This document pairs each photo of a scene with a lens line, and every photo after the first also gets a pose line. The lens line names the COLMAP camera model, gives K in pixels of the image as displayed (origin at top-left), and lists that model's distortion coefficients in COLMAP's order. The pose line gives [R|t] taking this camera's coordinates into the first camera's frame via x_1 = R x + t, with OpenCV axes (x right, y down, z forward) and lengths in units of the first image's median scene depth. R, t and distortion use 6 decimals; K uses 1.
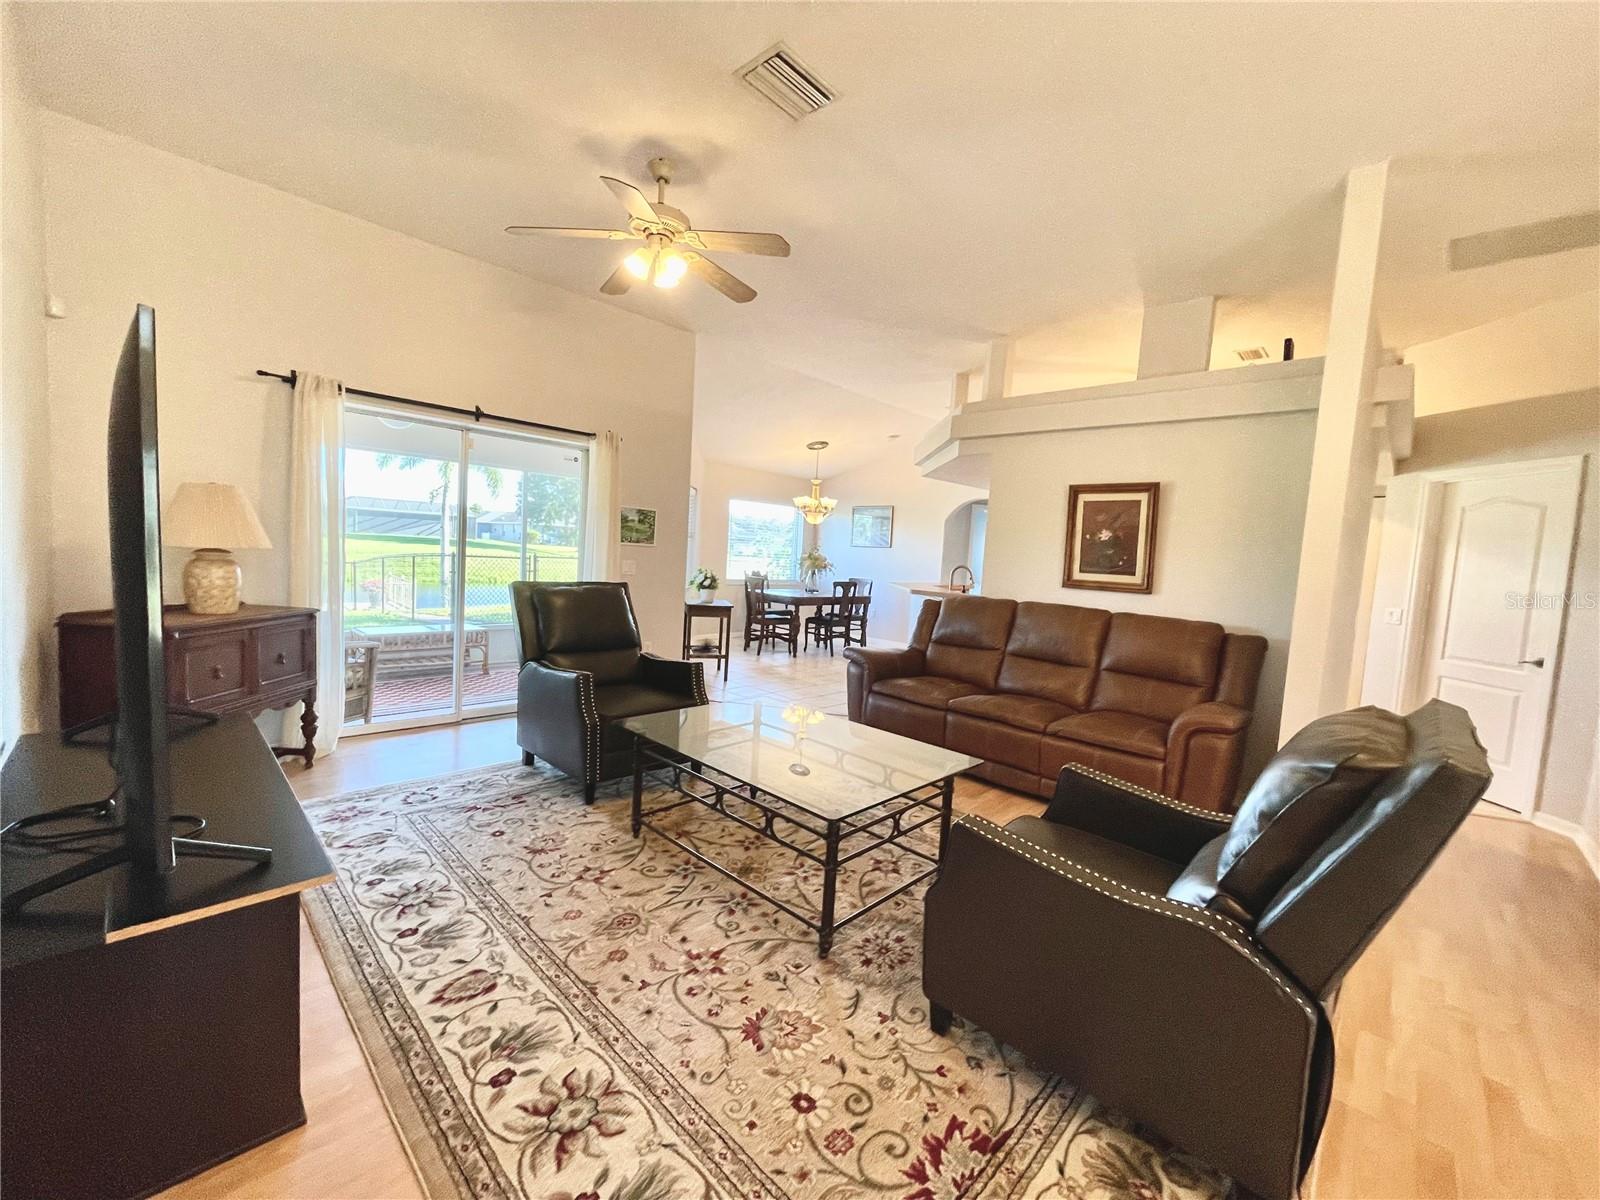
lens RADIAL K [[644.2, 0, 835.4], [0, 644.2, 601.1], [0, 0, 1]] dist [-0.009468, 0.002260]
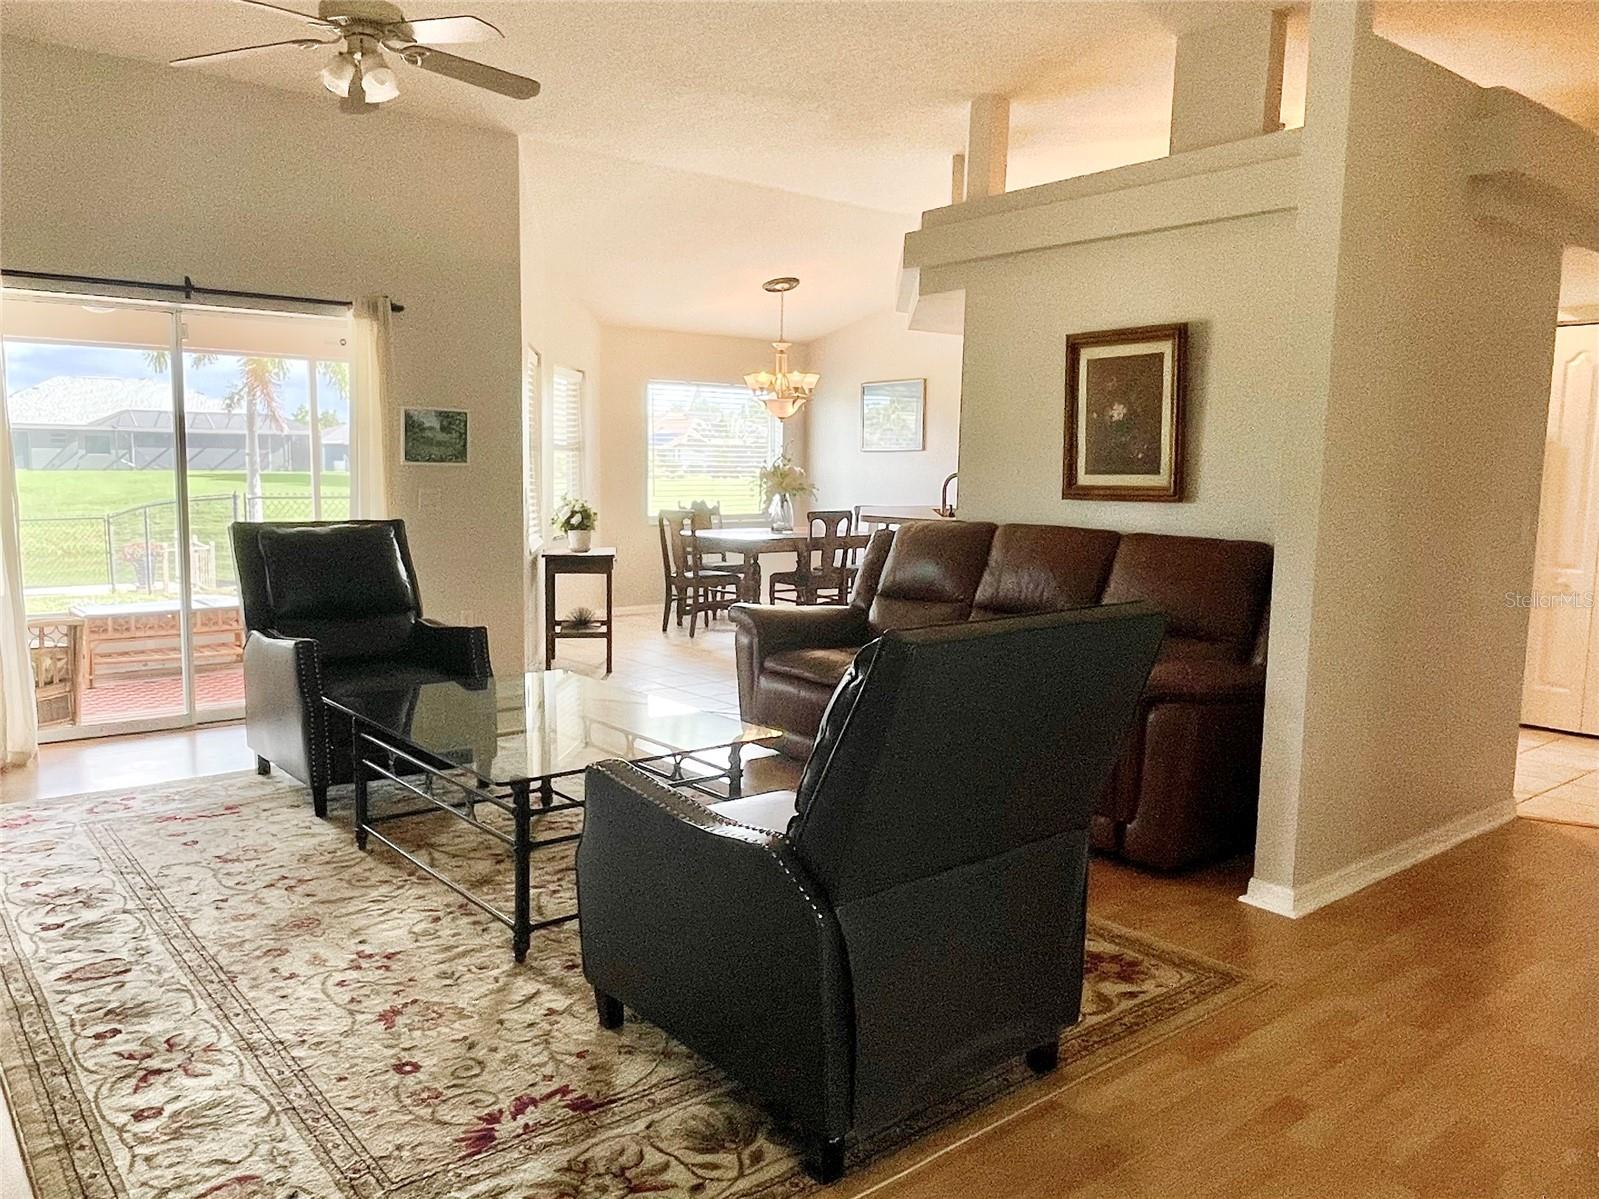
lens RADIAL K [[1177.6, 0, 793.4], [0, 1177.6, 610.9], [0, 0, 1]] dist [0.023500, -0.045606]
pose [[0.989190, -0.031402, -0.143239, 0.428082], [0.037664, 0.998440, 0.041210, 0.051357], [0.141722, -0.046160, 0.988830, -0.311498]]
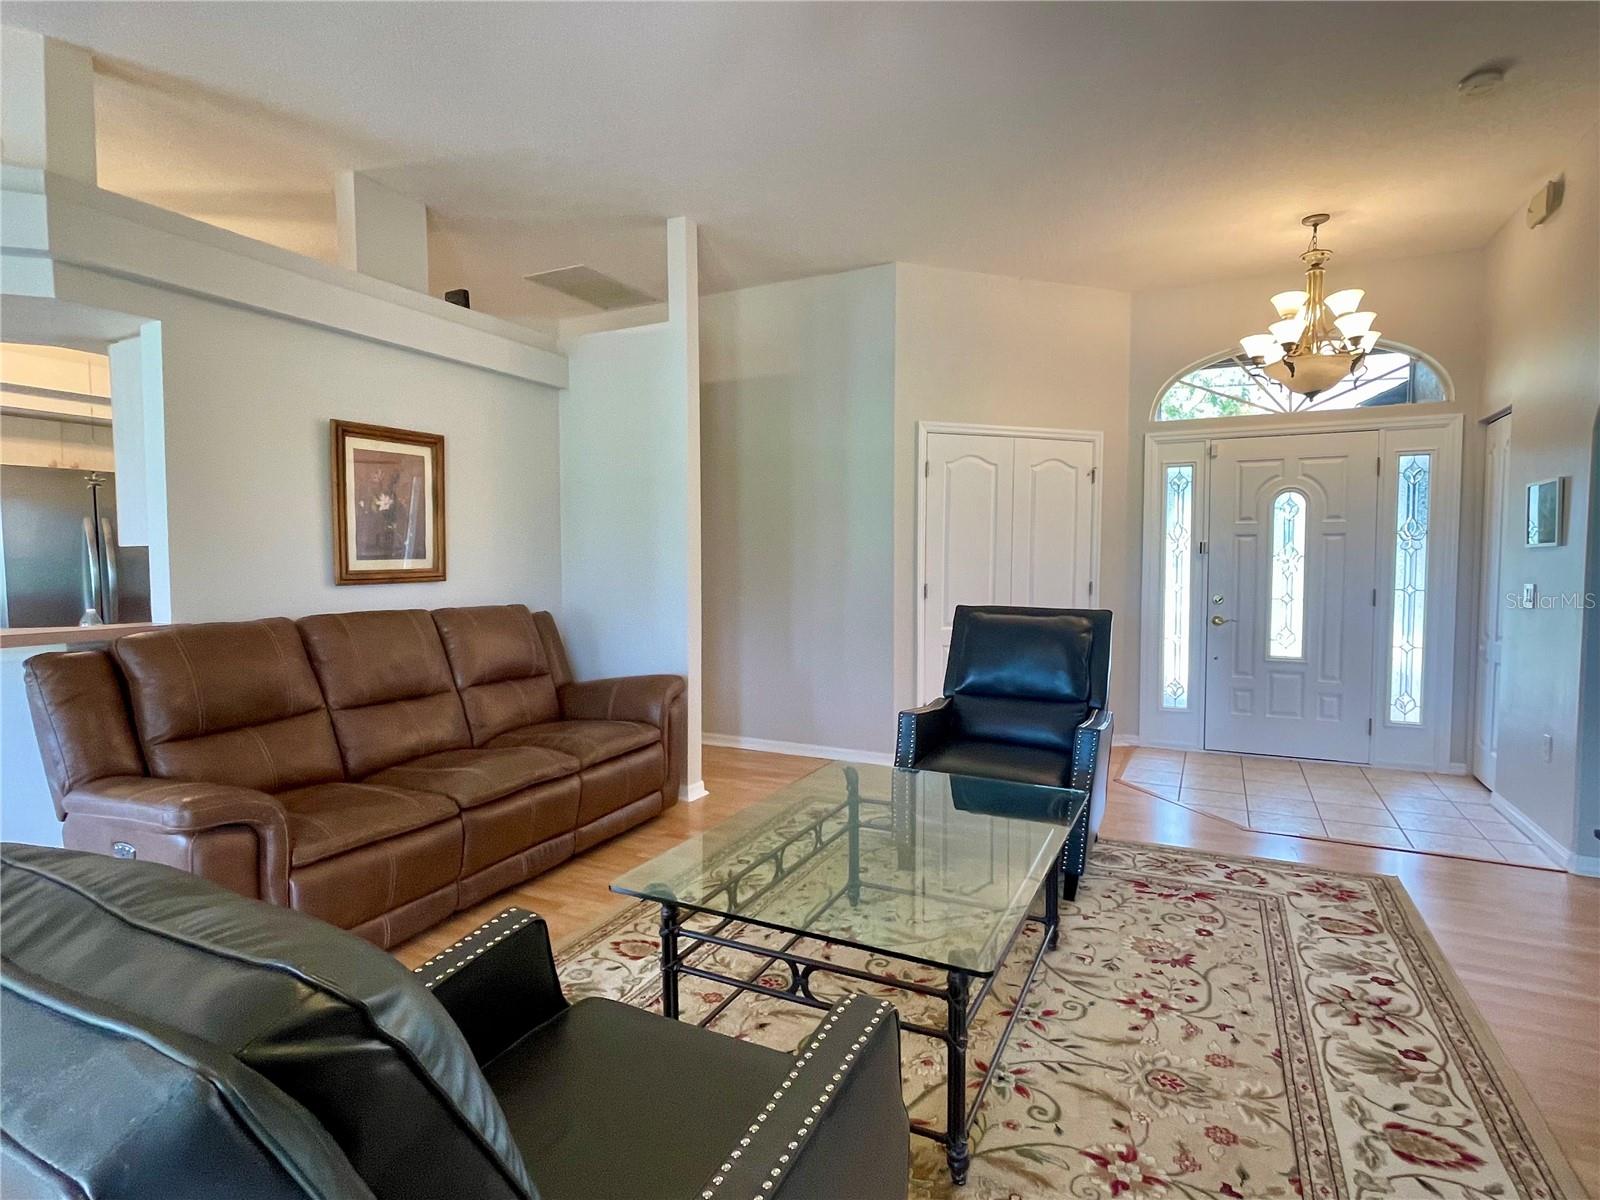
lens RADIAL K [[808.7, 0, 788.1], [0, 808.7, 598.0], [0, 0, 1]] dist [0.001204, 0.002619]
pose [[-0.255607, -0.104572, 0.961109, -0.846750], [0.054651, 0.990980, 0.122356, -0.135752], [-0.965235, 0.083800, -0.247587, 1.307637]]
